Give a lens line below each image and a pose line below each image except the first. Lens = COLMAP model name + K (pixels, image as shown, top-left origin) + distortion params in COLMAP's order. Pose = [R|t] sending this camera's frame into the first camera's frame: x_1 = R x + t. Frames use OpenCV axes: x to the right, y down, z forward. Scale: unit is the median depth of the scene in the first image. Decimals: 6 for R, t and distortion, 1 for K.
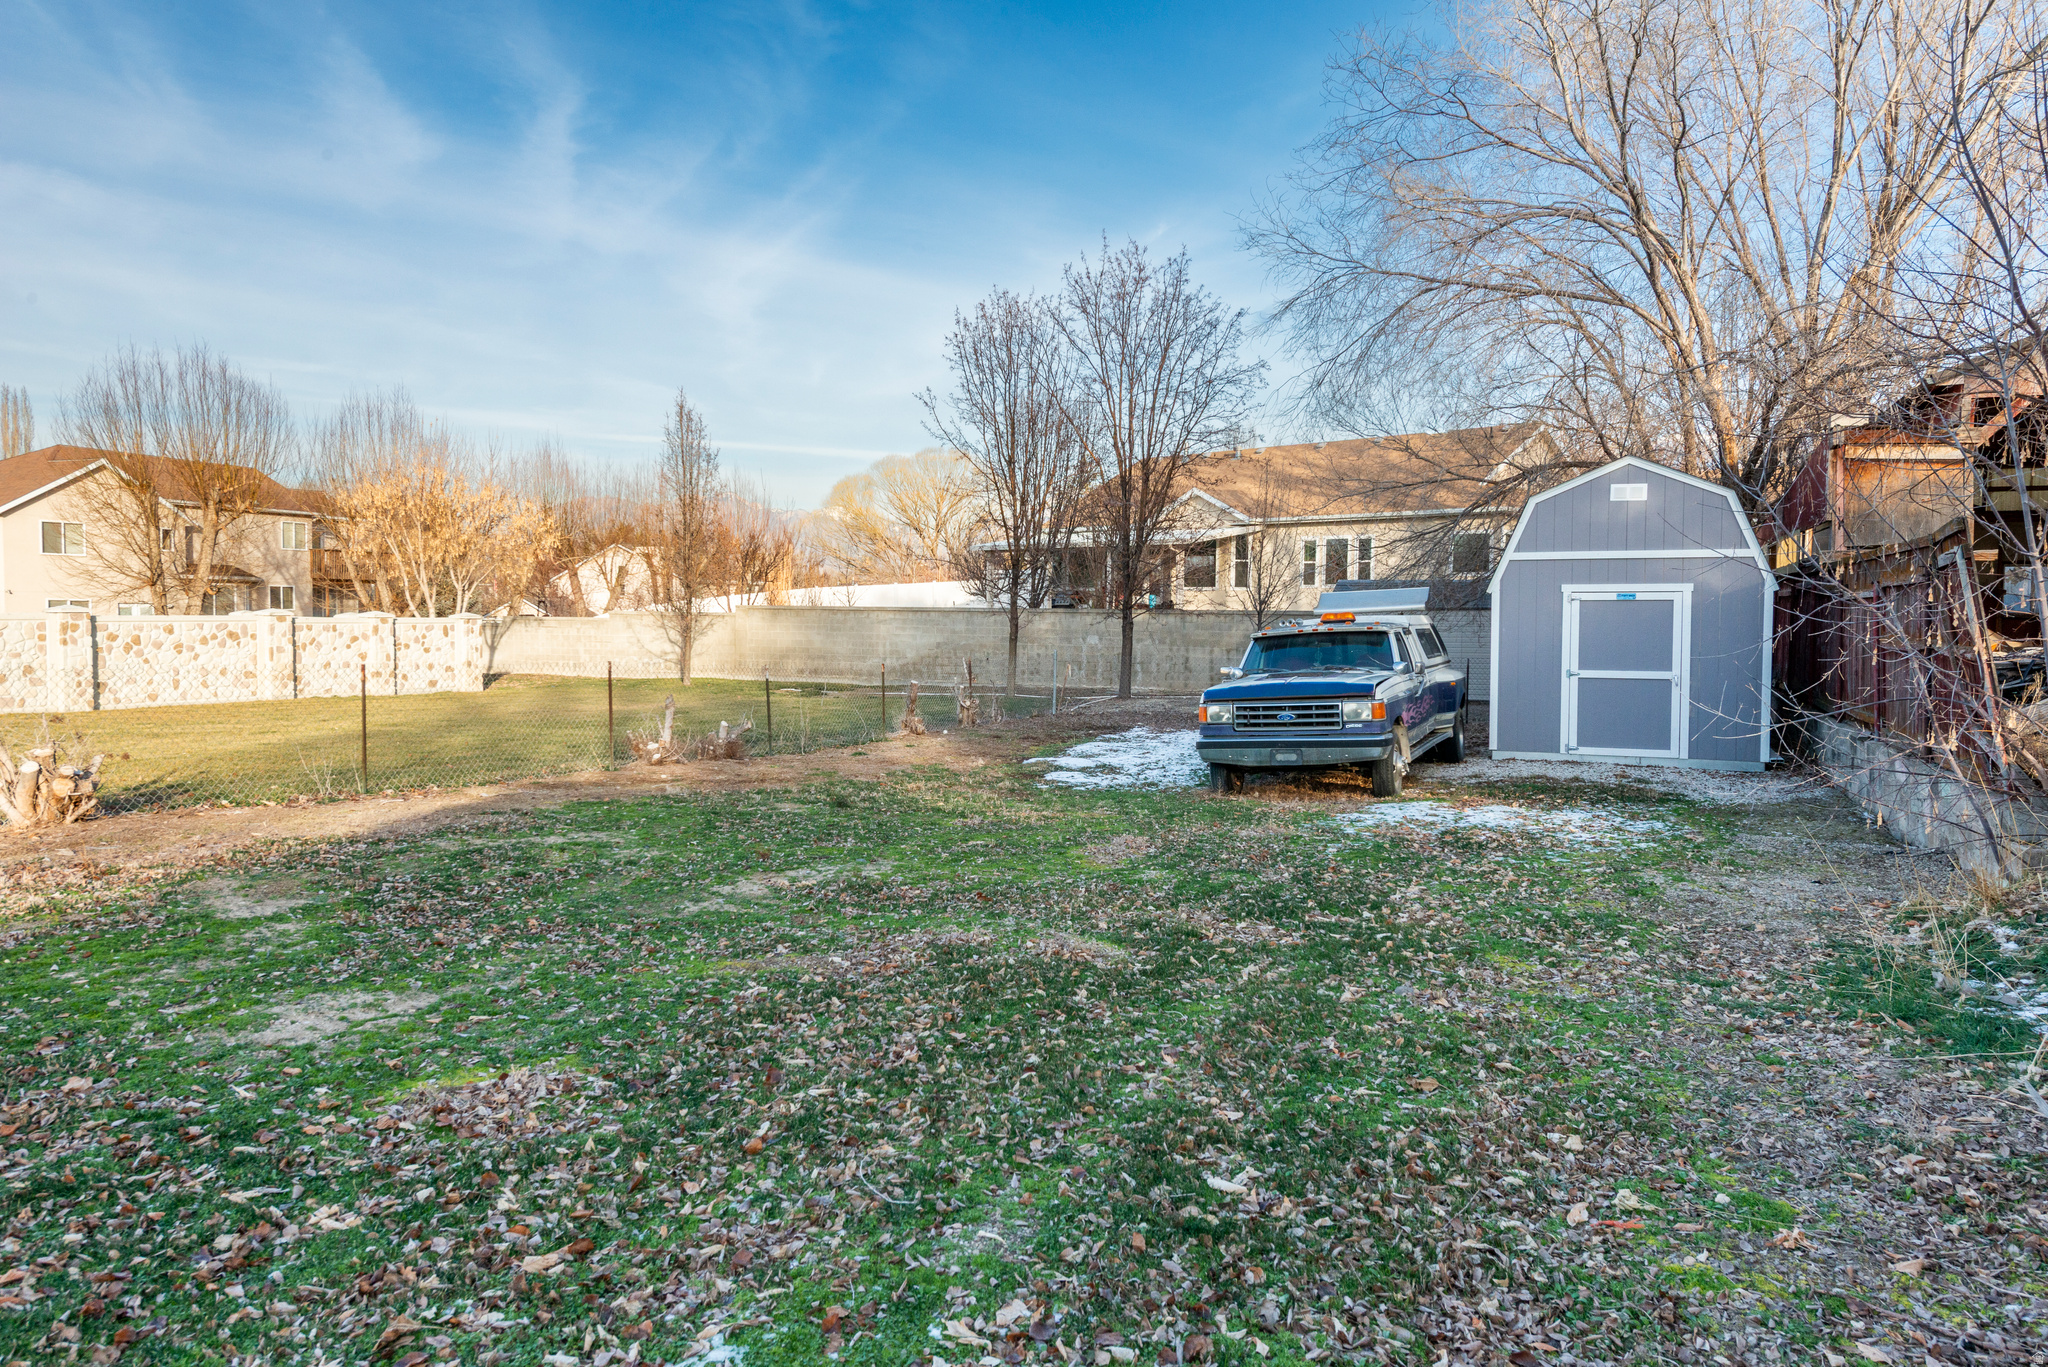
lens RADIAL K [[1274.5, 0, 1024.0], [0, 1274.5, 683.5], [0, 0, 1]] dist [-0.000545, -0.001242]
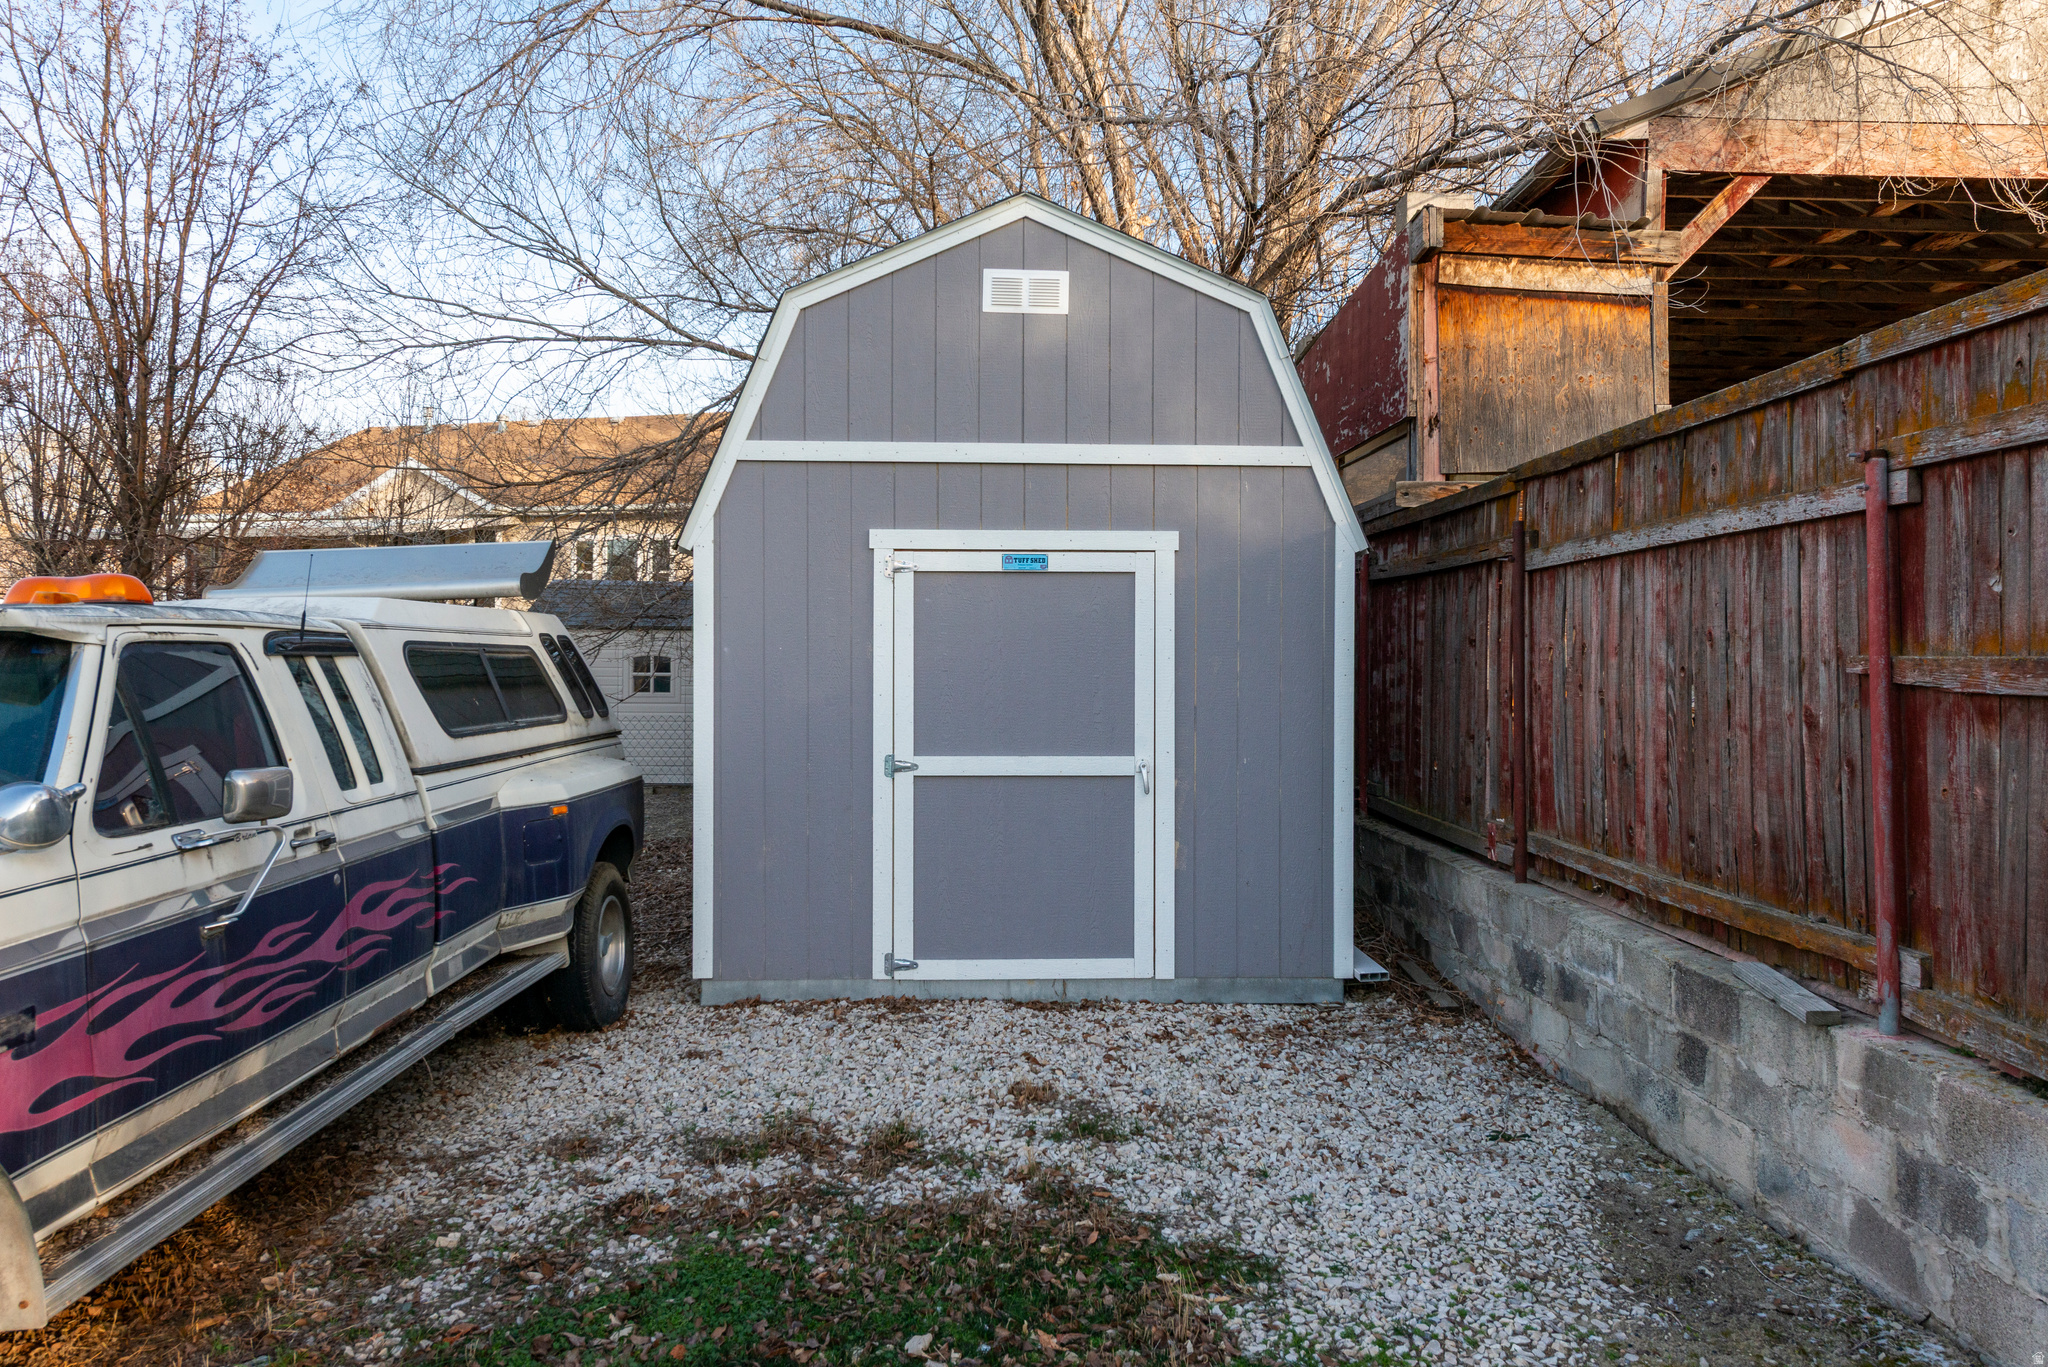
lens RADIAL K [[1274.5, 0, 1024.0], [0, 1274.5, 683.5], [0, 0, 1]] dist [-0.000545, -0.001242]
pose [[0.893697, -0.009290, 0.448574, 0.298691], [0.017921, 0.999727, -0.015000, -0.026008], [-0.448313, 0.021444, 0.893620, 0.655300]]
